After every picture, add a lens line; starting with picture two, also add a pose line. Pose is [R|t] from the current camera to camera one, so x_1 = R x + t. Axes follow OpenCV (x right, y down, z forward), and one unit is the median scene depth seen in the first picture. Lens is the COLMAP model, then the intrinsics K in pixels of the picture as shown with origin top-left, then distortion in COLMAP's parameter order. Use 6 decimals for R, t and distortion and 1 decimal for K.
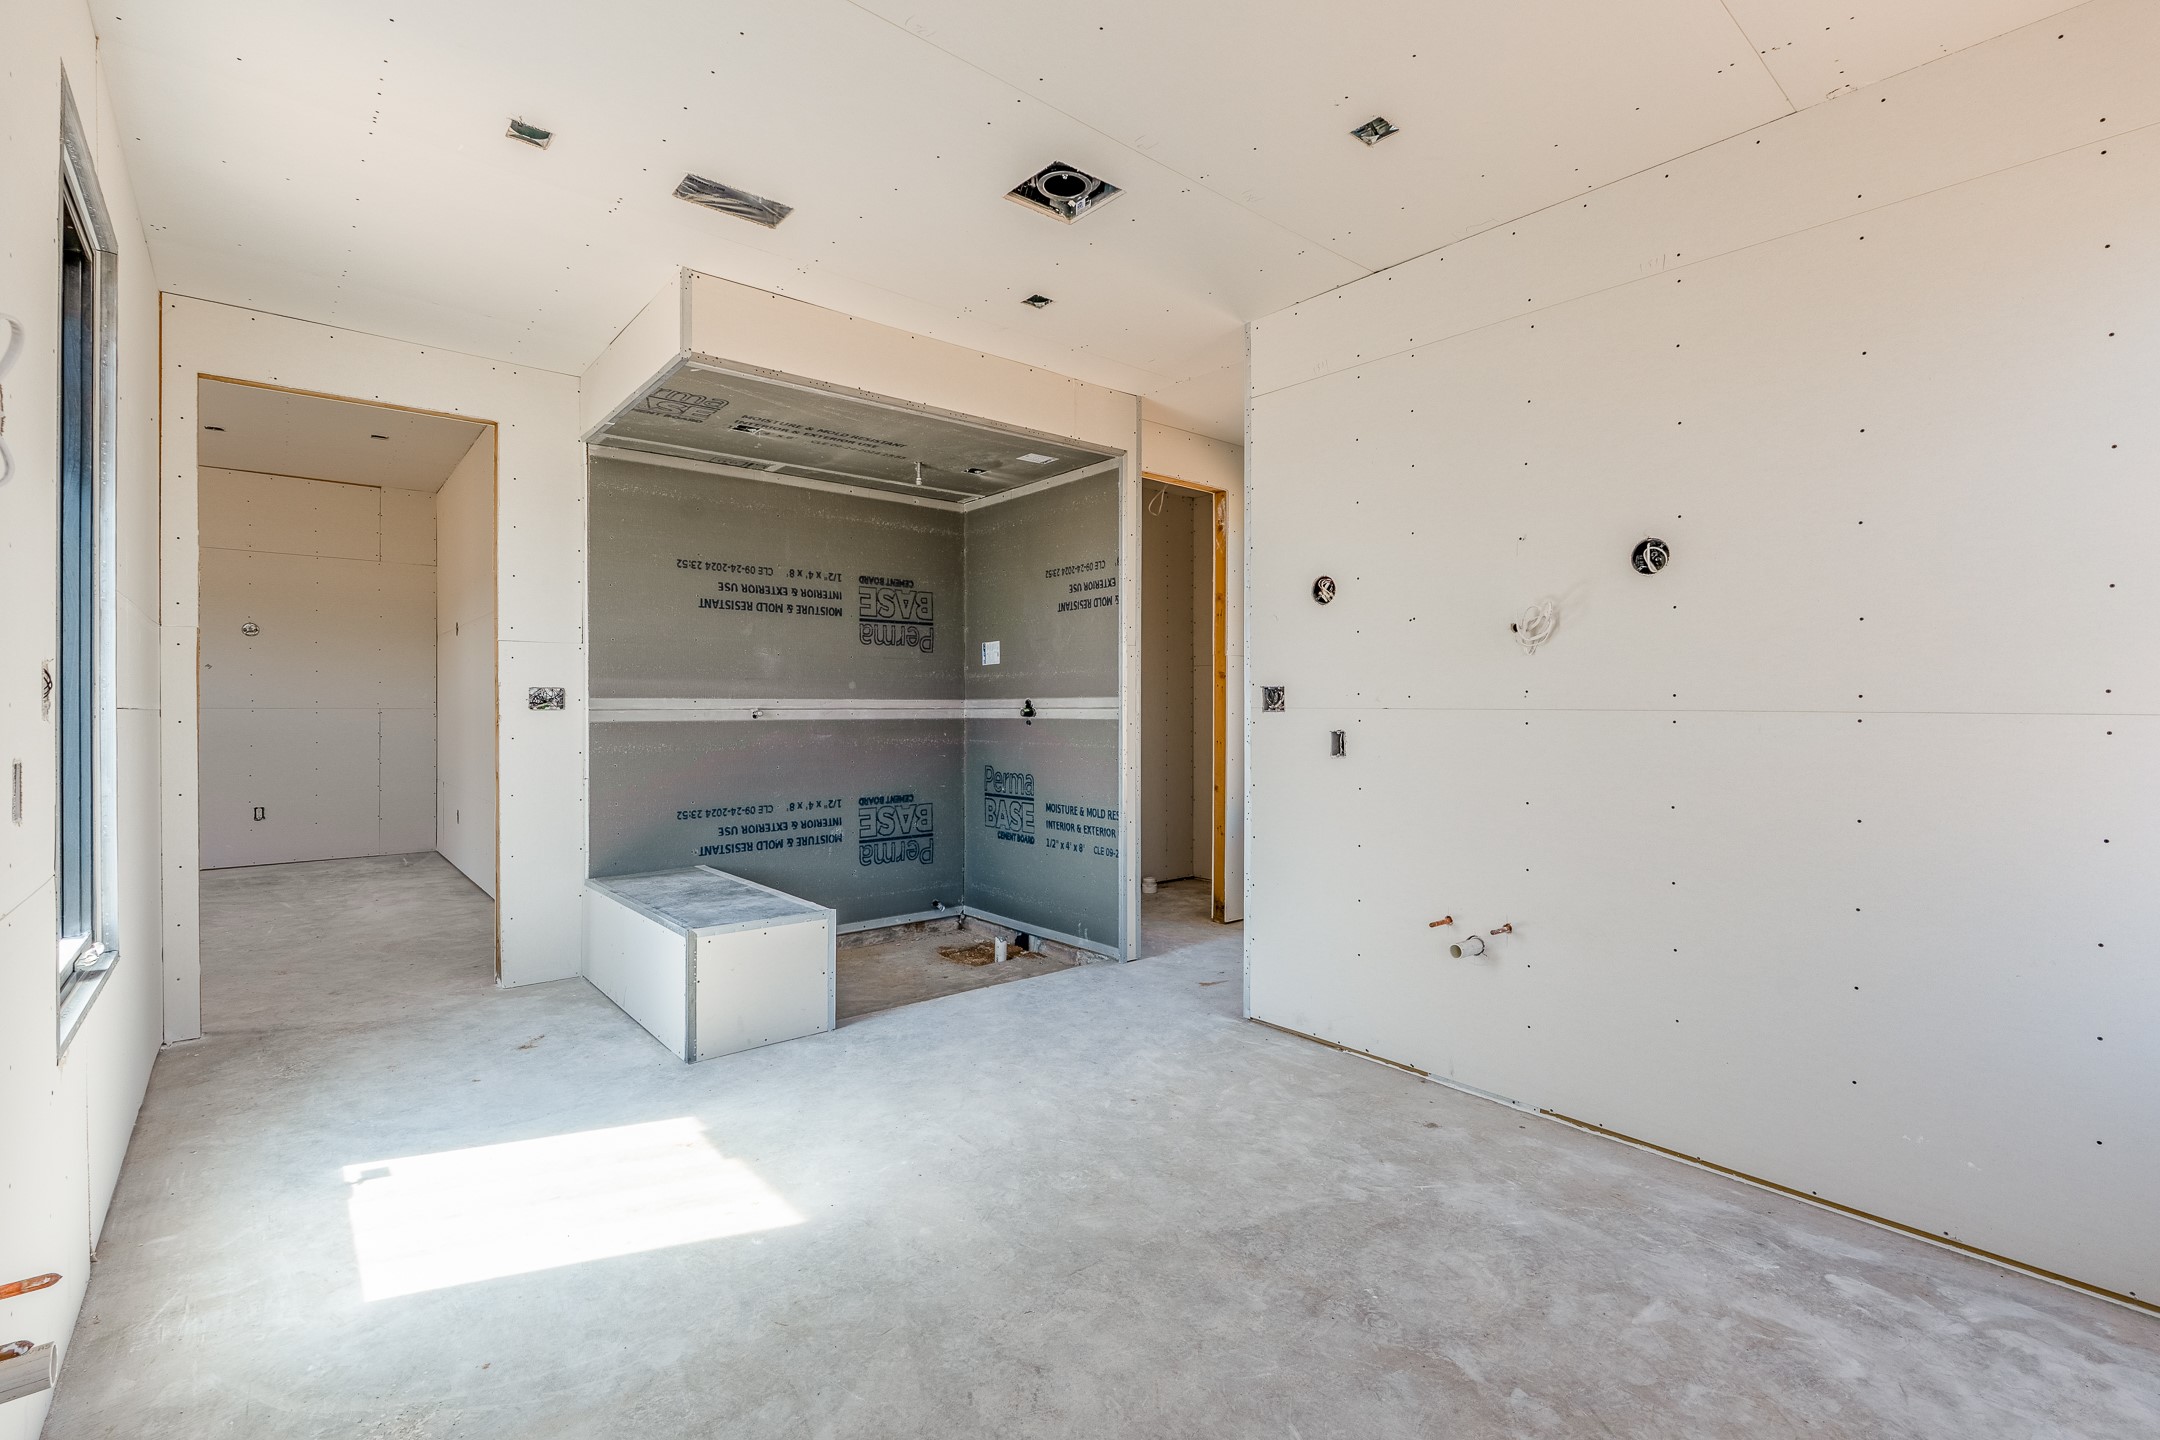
lens RADIAL K [[961.1, 0, 1082.9], [0, 961.1, 706.9], [0, 0, 1]] dist [-0.002945, -0.000008]
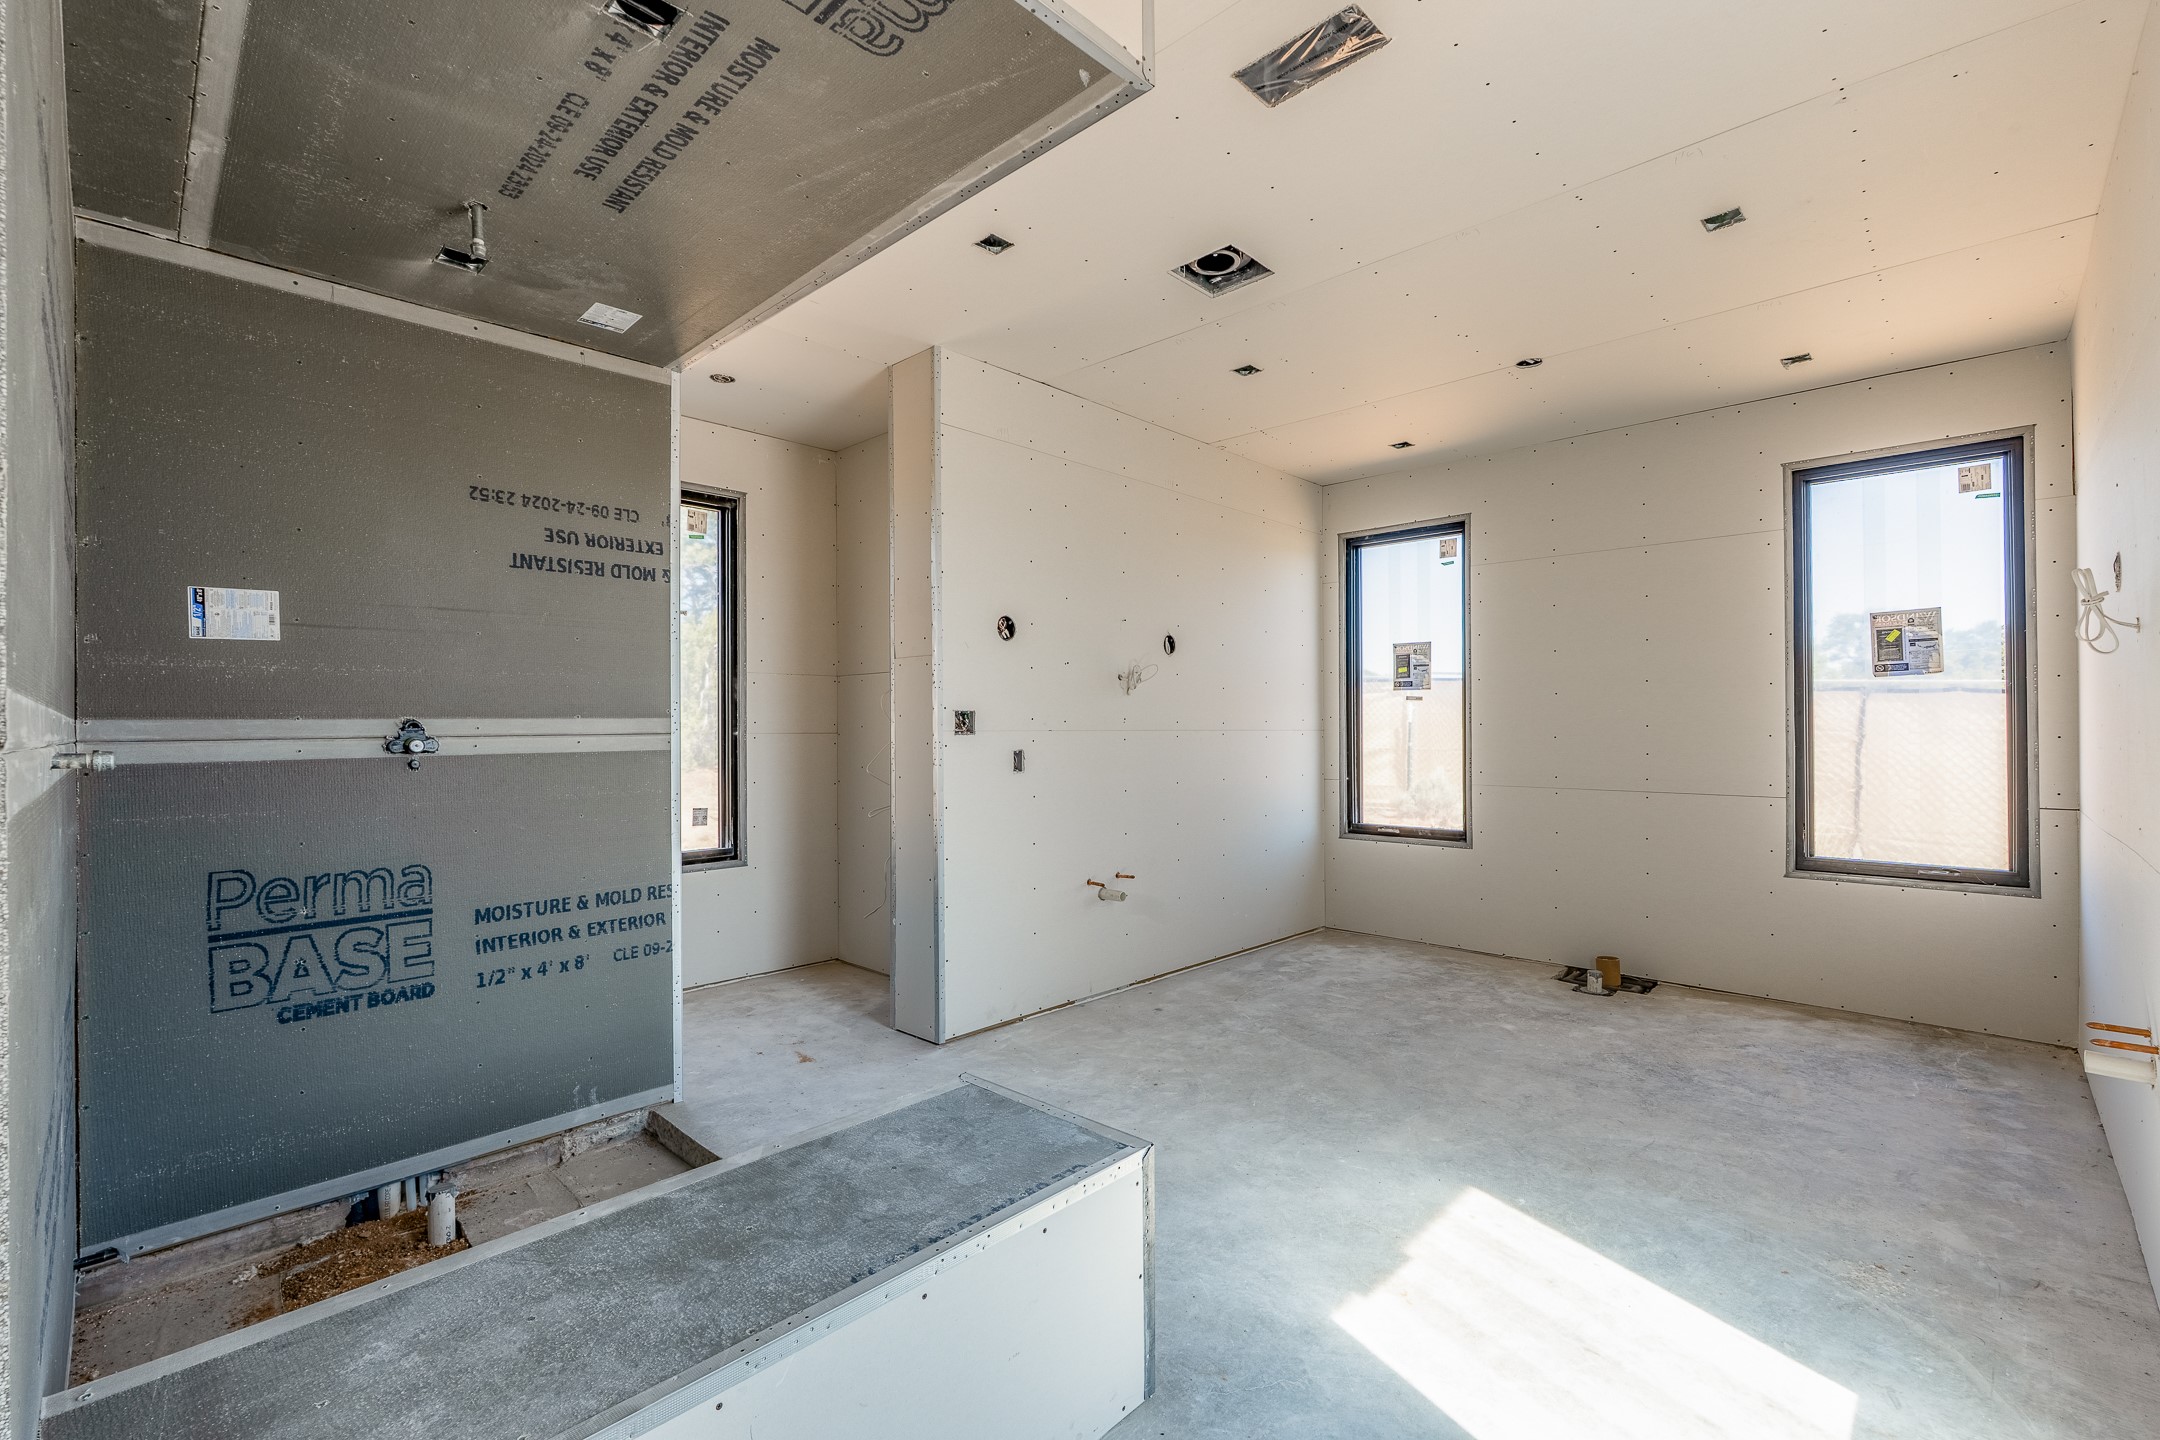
lens RADIAL K [[948.6, 0, 1080.0], [0, 948.6, 720.0], [0, 0, 1]] dist [-0.003153, 0.000553]
pose [[-0.103477, 0.006881, 0.994608, -0.890724], [0.004747, 0.999968, -0.006425, -0.004025], [-0.994621, 0.004057, -0.103506, 1.036833]]
